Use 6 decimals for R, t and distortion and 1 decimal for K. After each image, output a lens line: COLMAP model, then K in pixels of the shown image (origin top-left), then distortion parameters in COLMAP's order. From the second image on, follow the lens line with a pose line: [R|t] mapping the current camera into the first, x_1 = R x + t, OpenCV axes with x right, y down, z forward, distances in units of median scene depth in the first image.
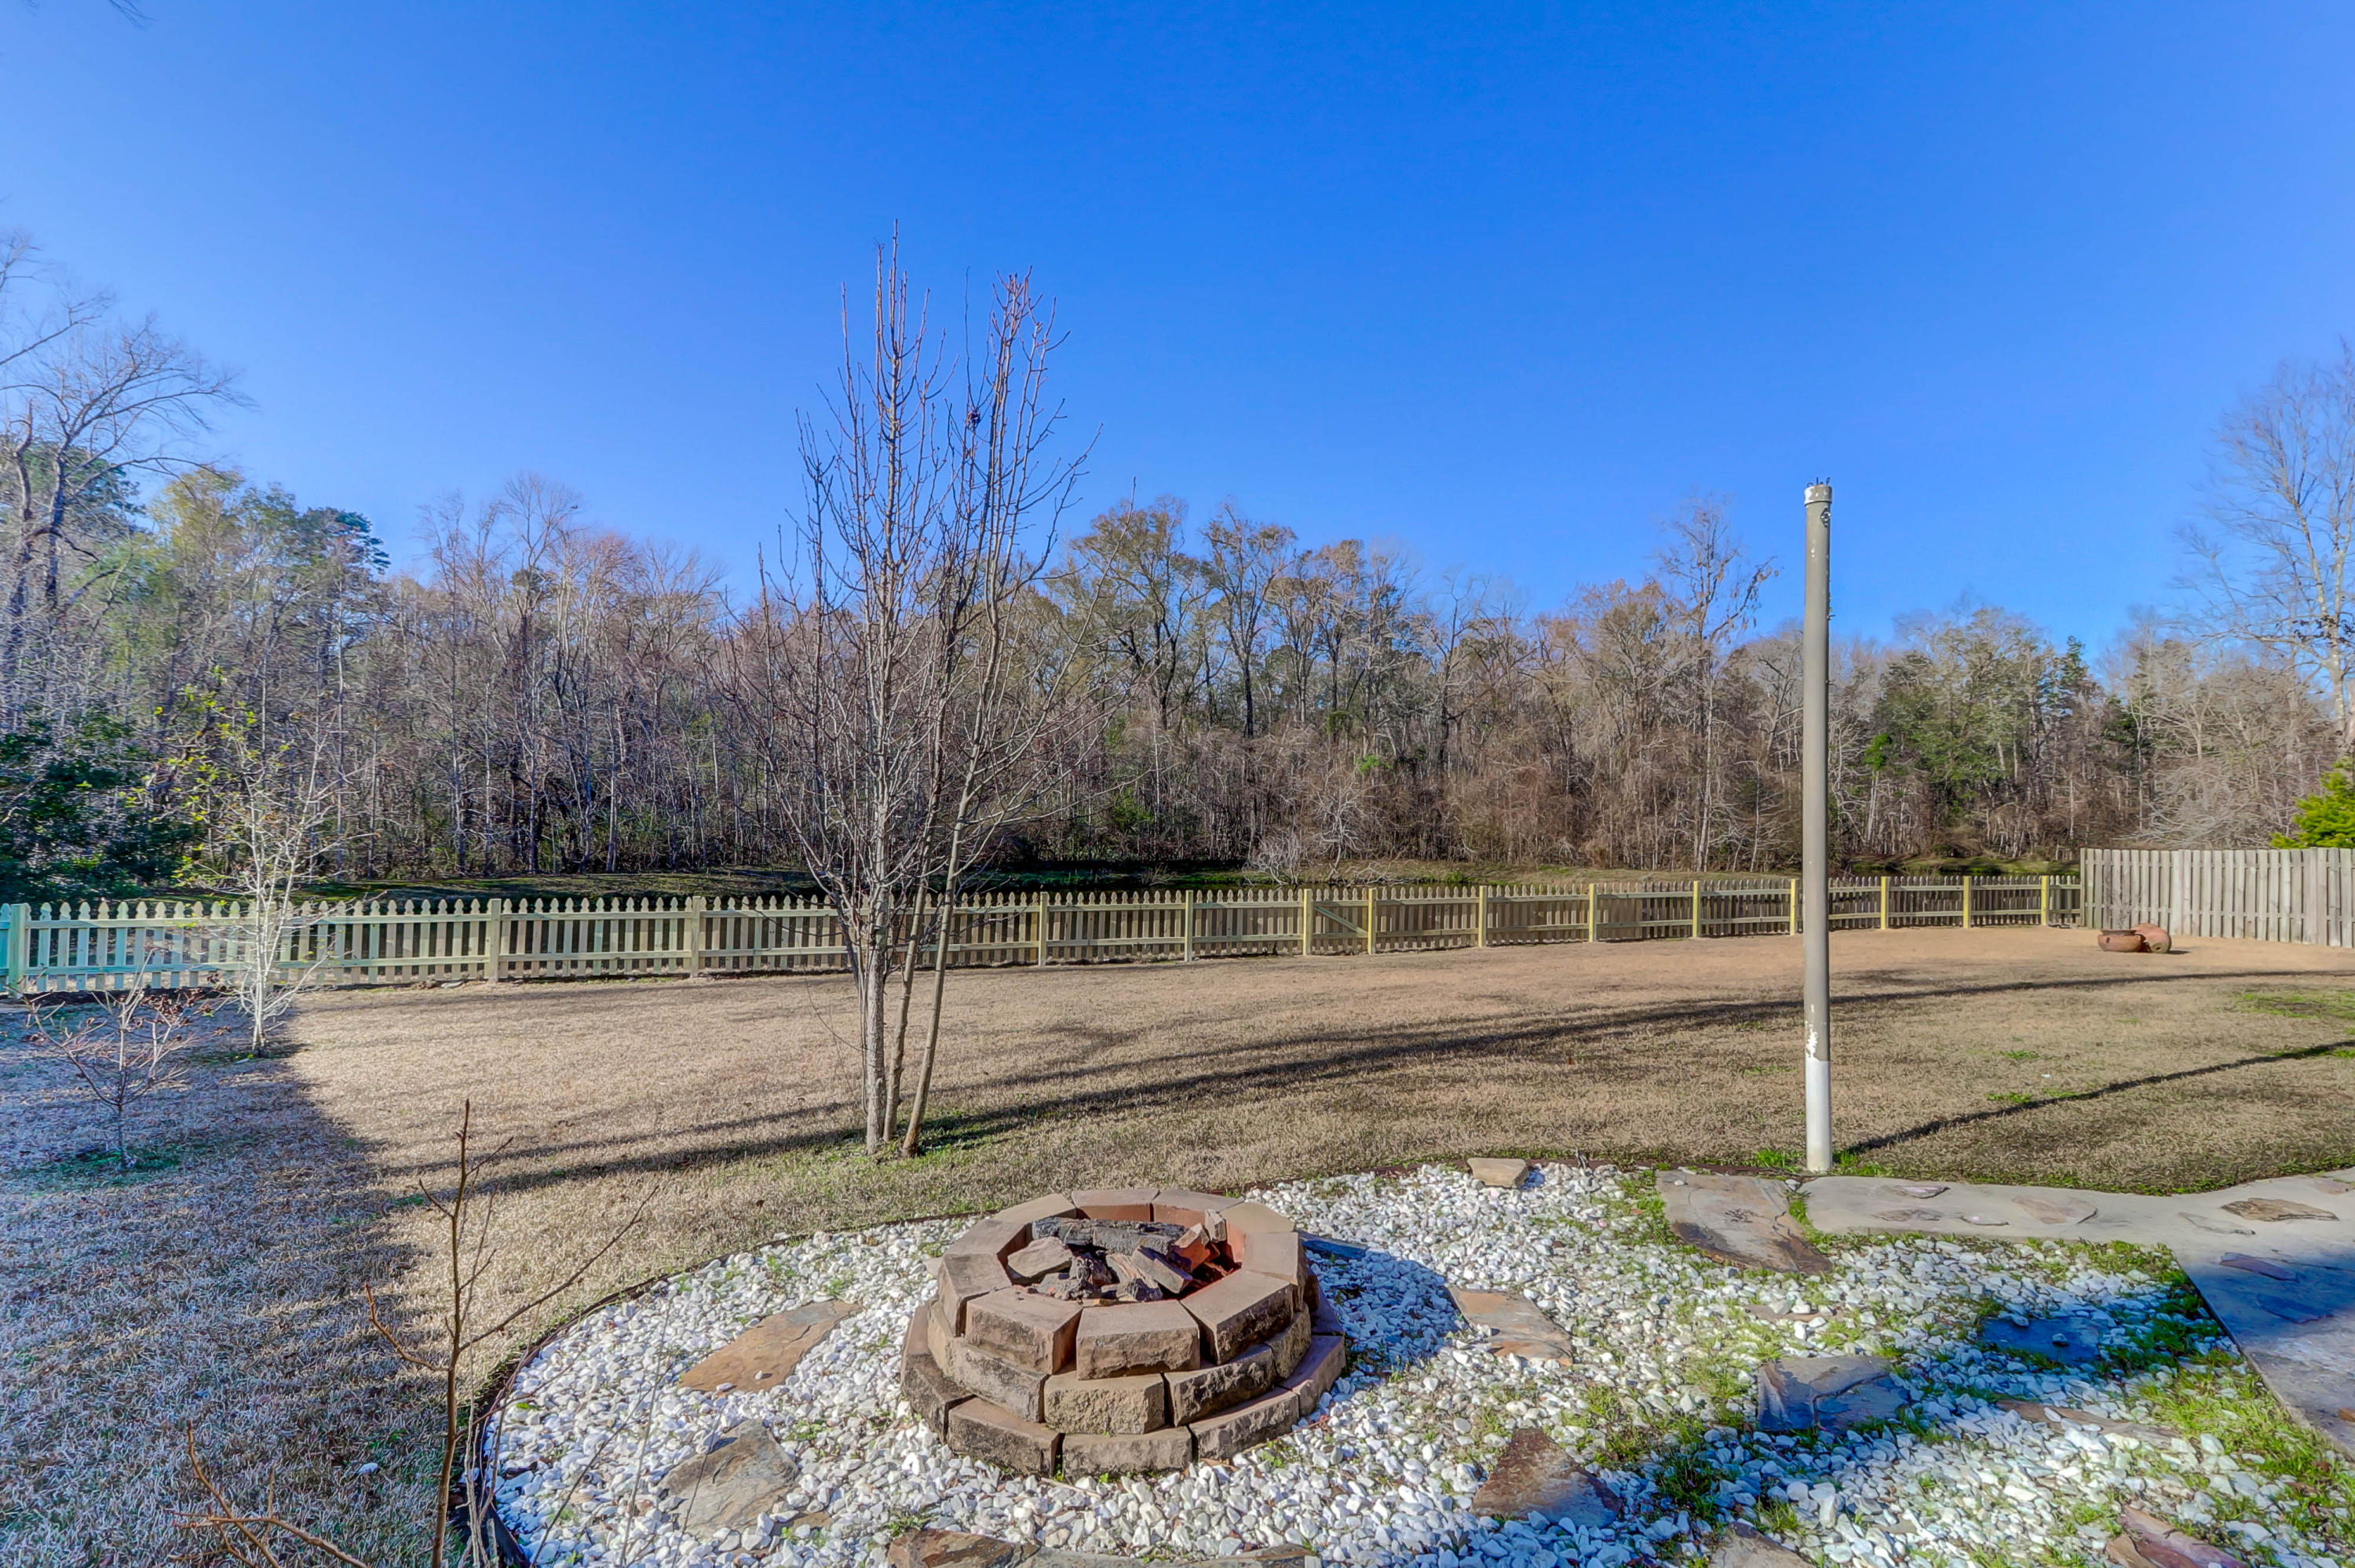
lens RADIAL K [[1078.1, 0, 1167.4], [0, 1078.1, 780.4], [0, 0, 1]] dist [0.004841, -0.004383]
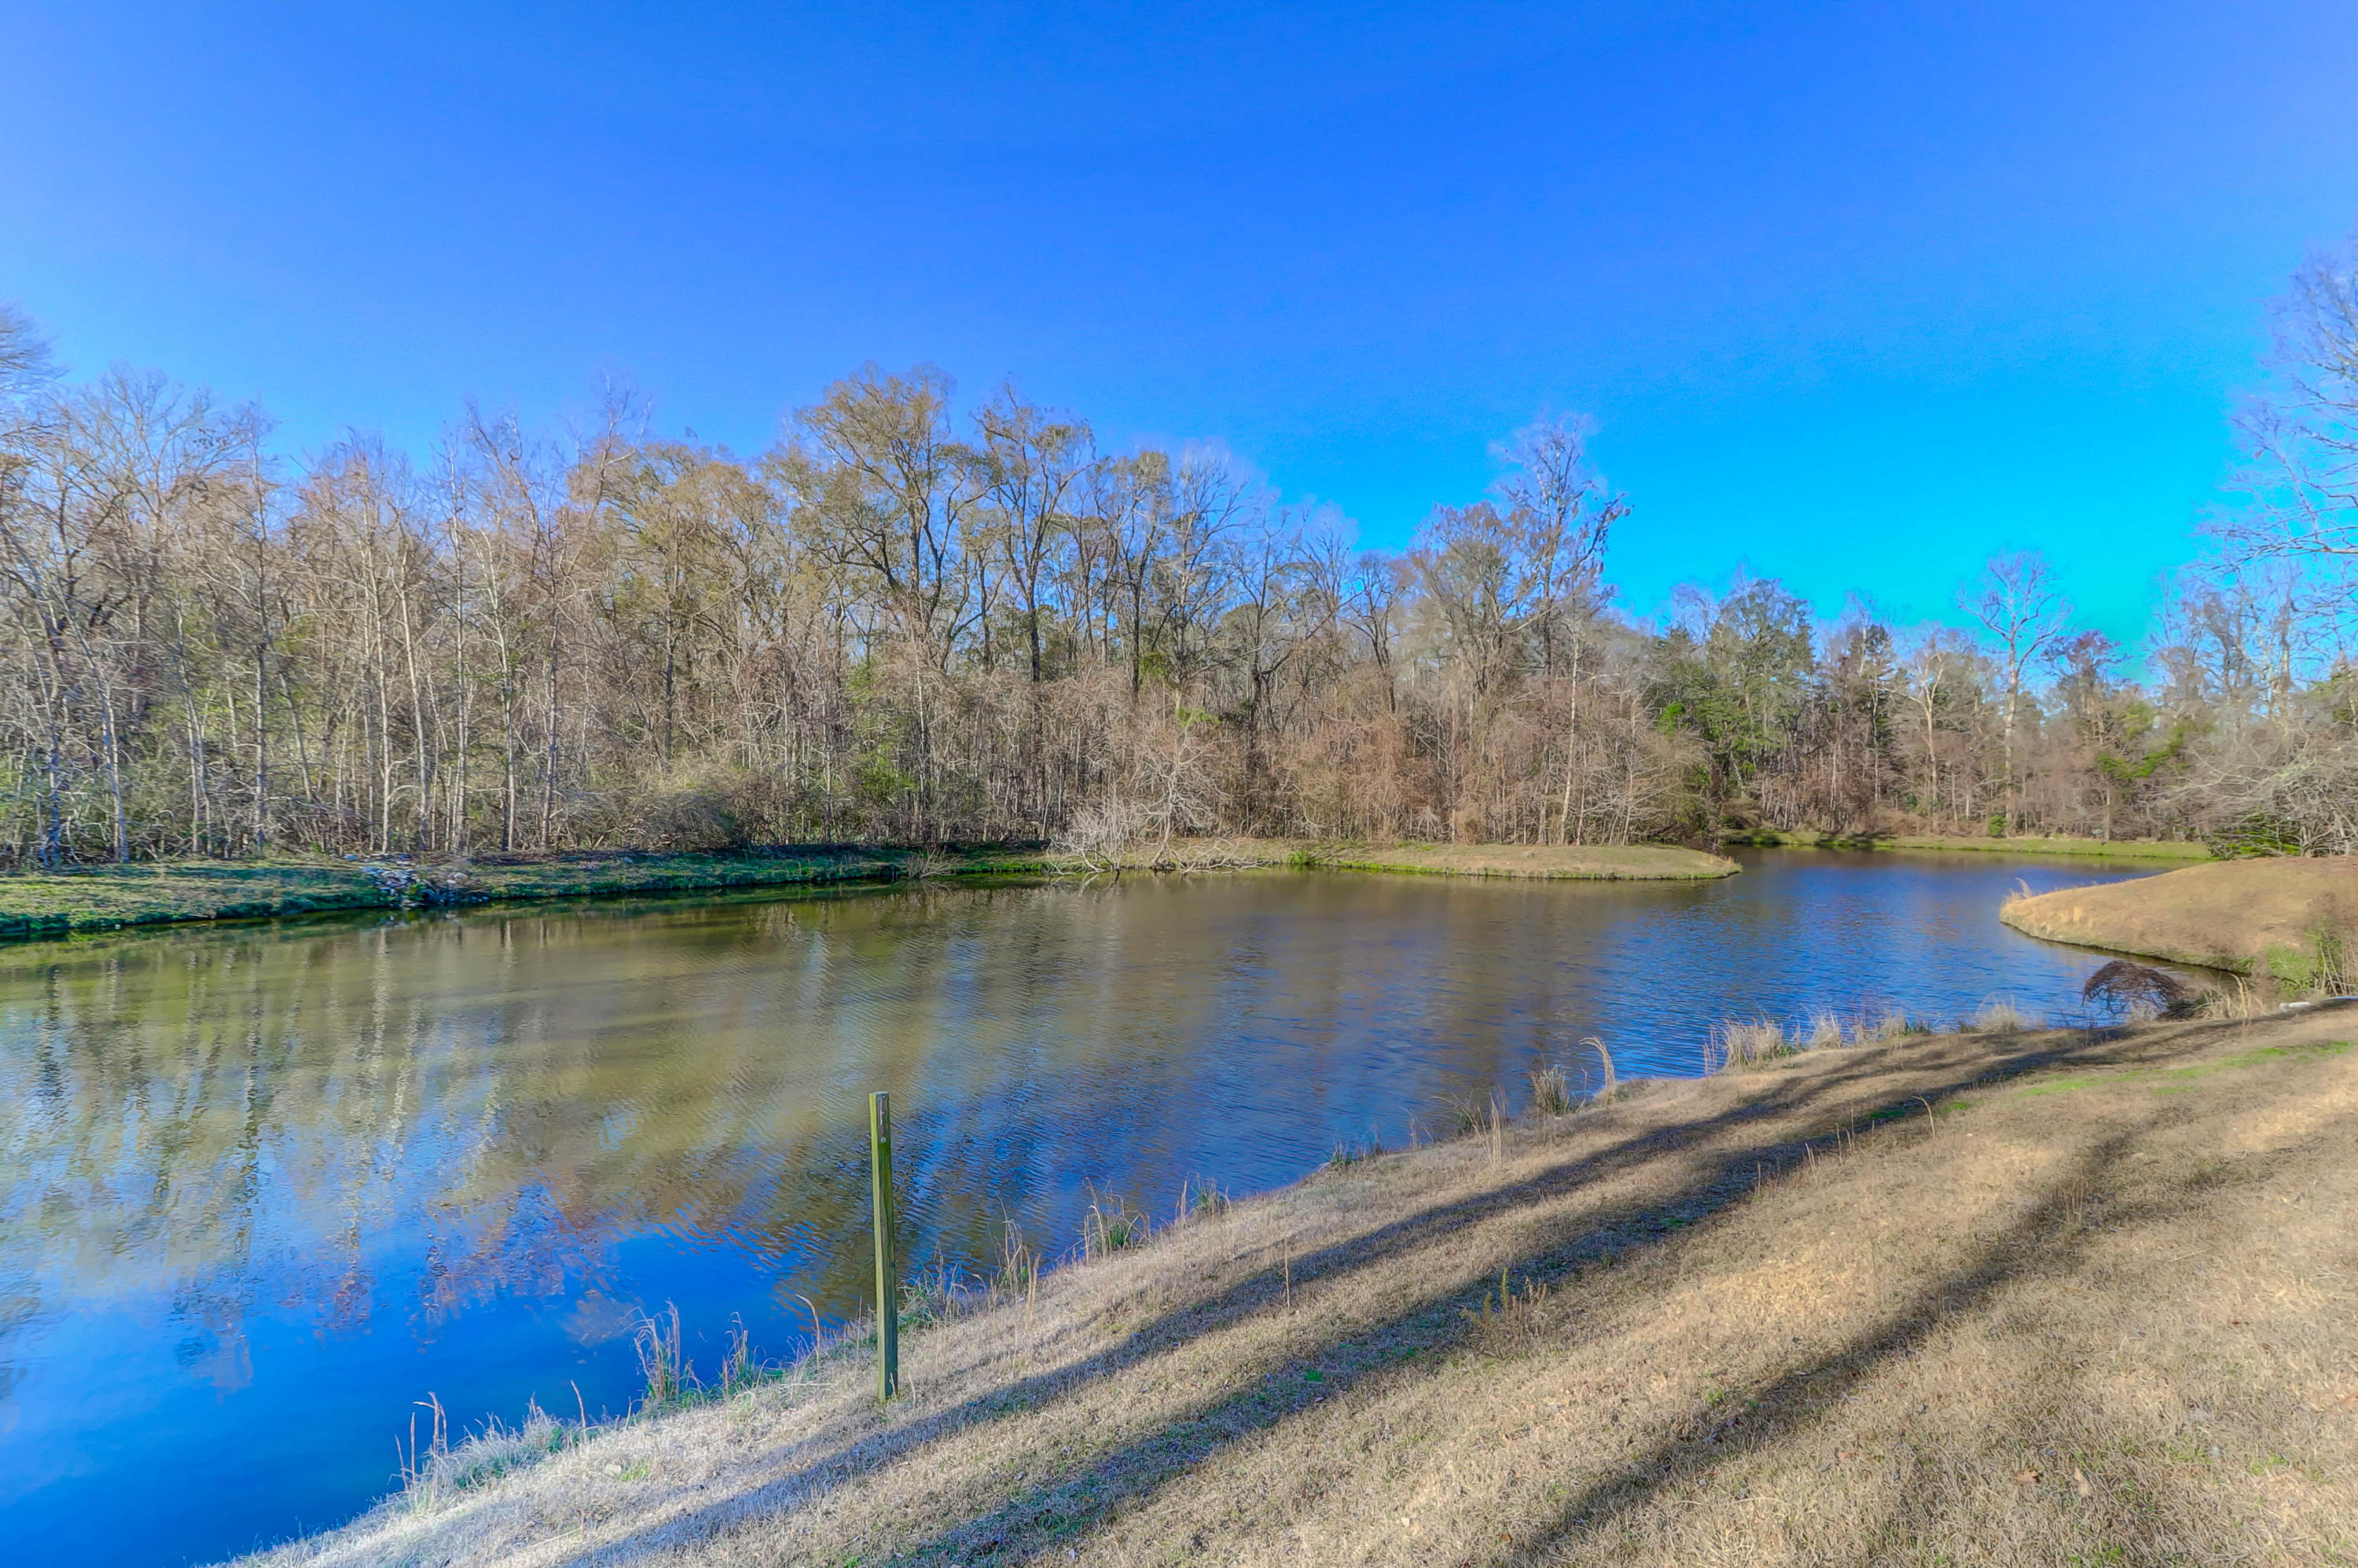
lens RADIAL K [[1079.6, 0, 1172.9], [0, 1079.6, 780.9], [0, 0, 1]] dist [0.004841, -0.004383]
pose [[0.967418, -0.001463, 0.253180, -0.032012], [-0.001944, 0.999911, 0.013205, 0.022072], [-0.253177, -0.013267, 0.967329, 0.251580]]
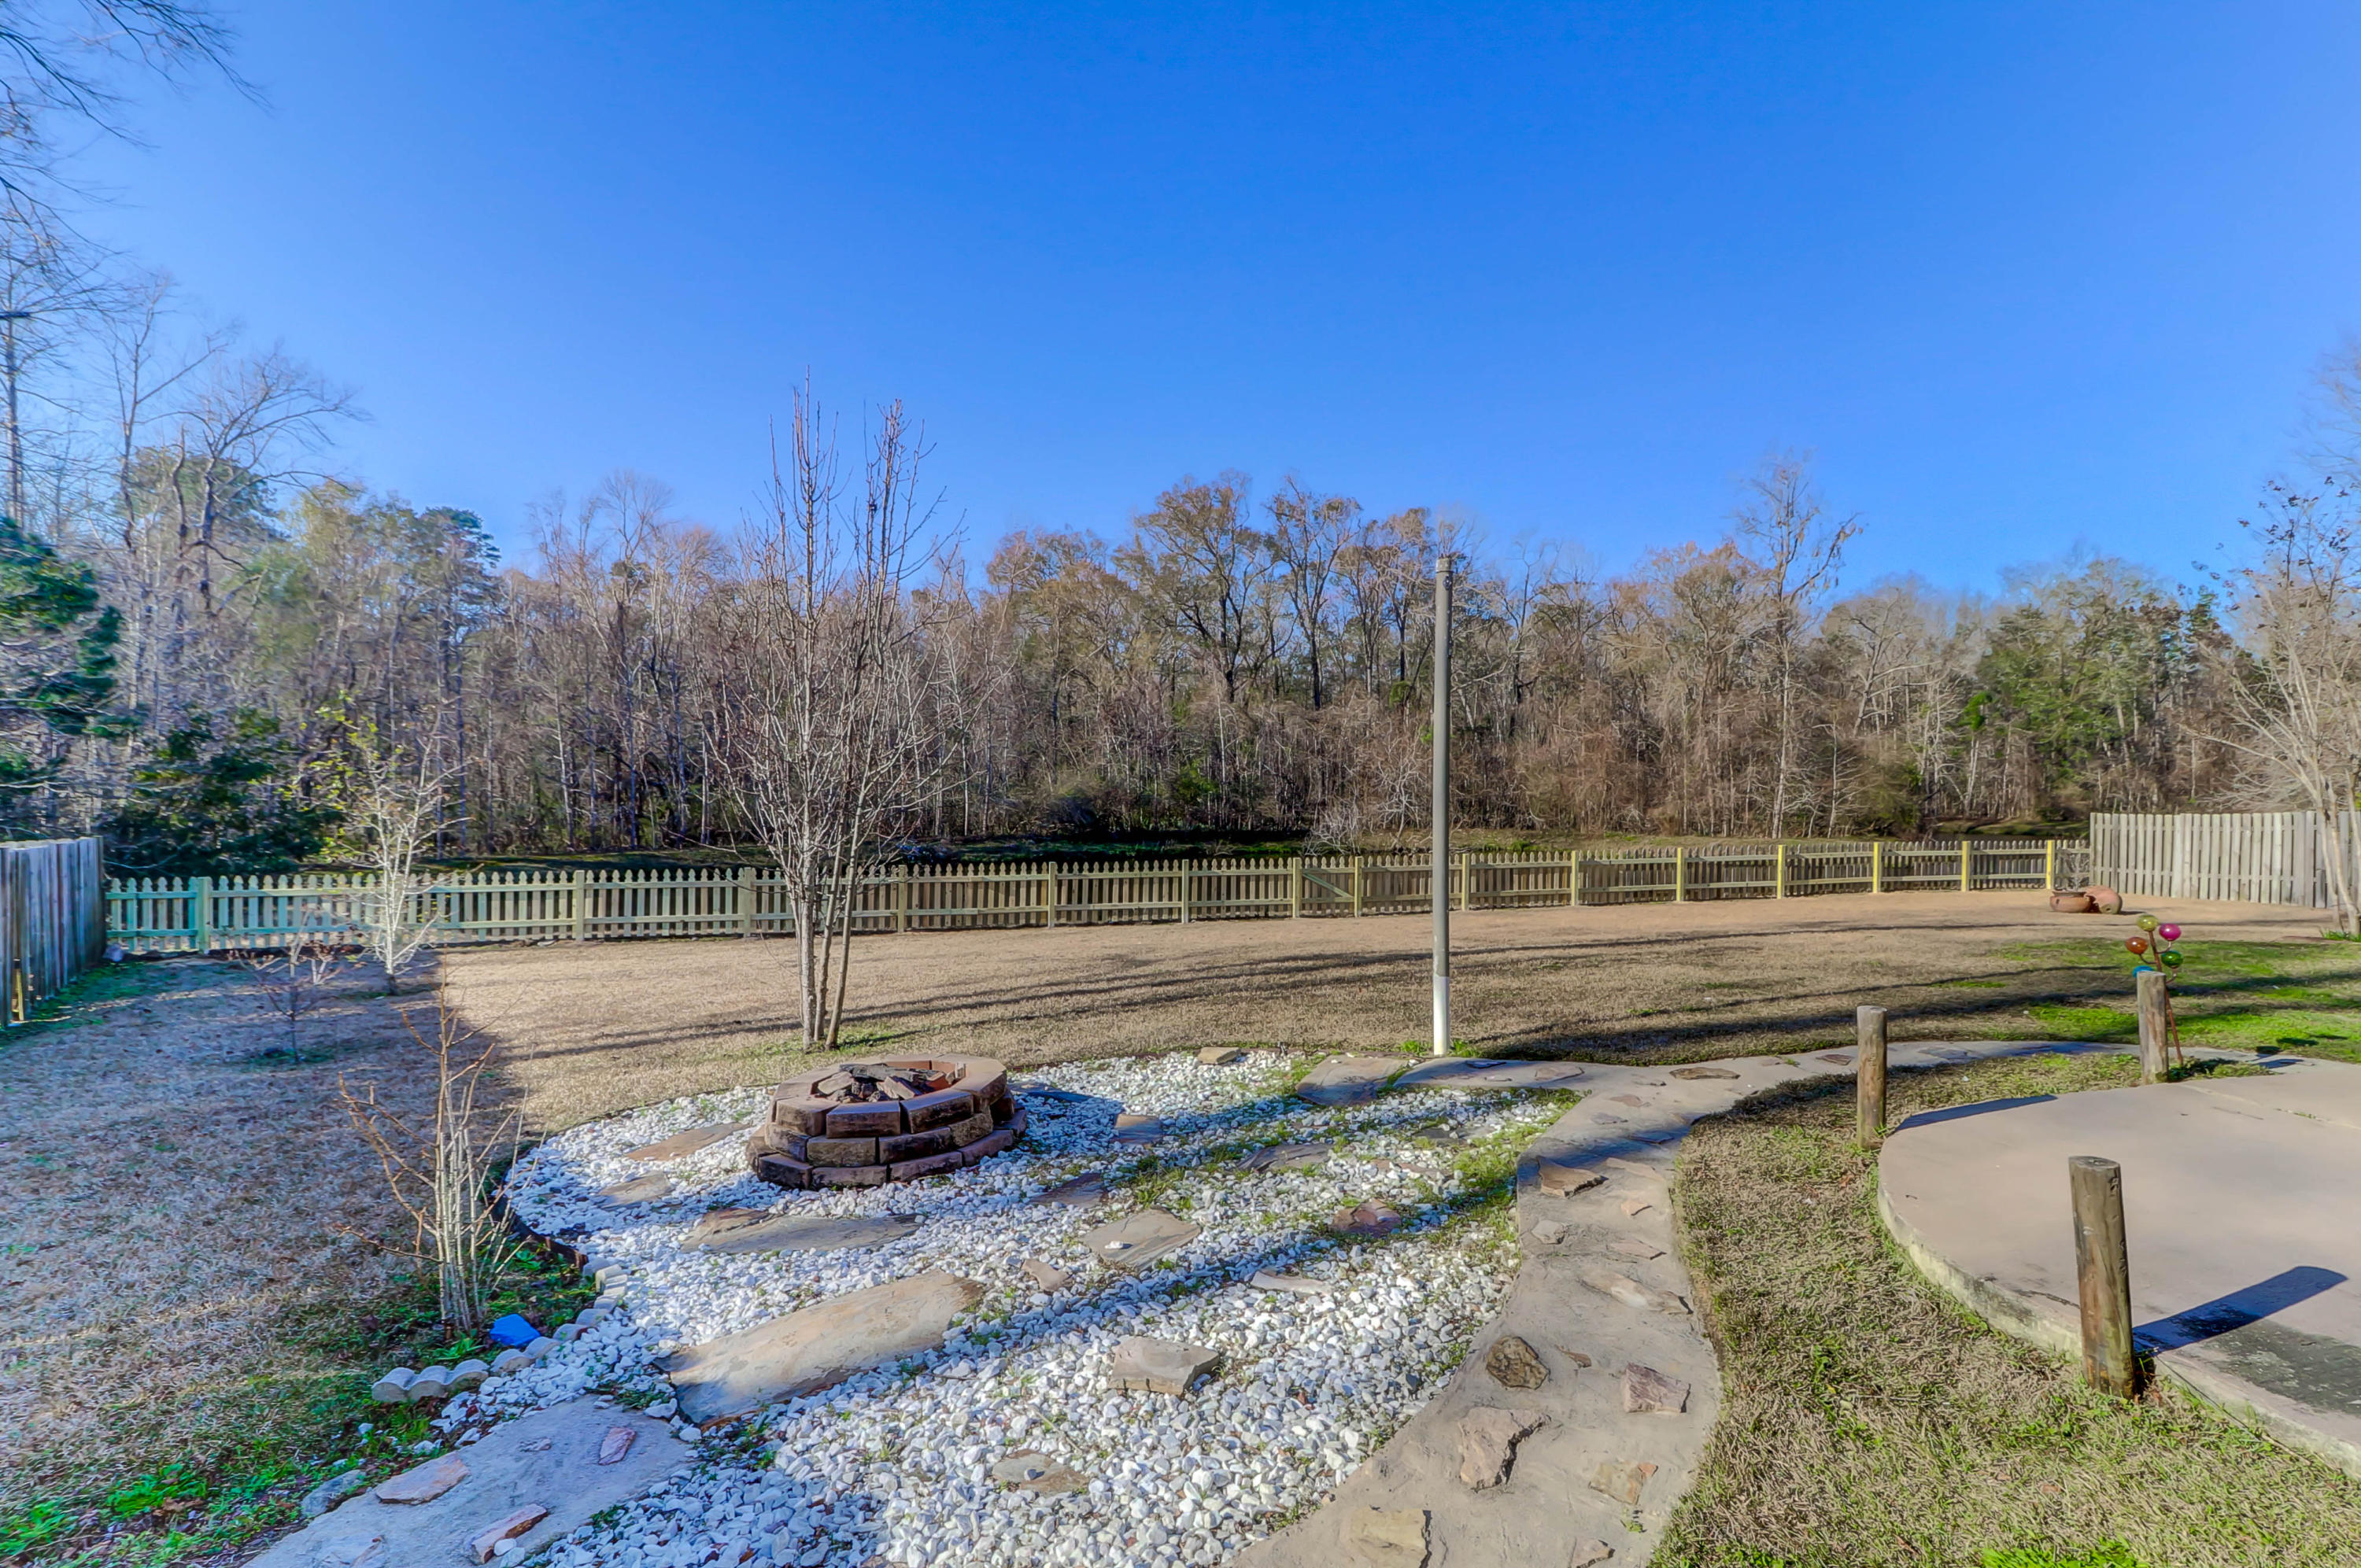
lens RADIAL K [[1080.8, 0, 1174.7], [0, 1080.8, 788.5], [0, 0, 1]] dist [0.004841, -0.004383]
pose [[0.997166, -0.011542, -0.074346, 0.022172], [0.014105, 0.999321, 0.034040, -0.002080], [0.073903, -0.034992, 0.996651, -0.024344]]
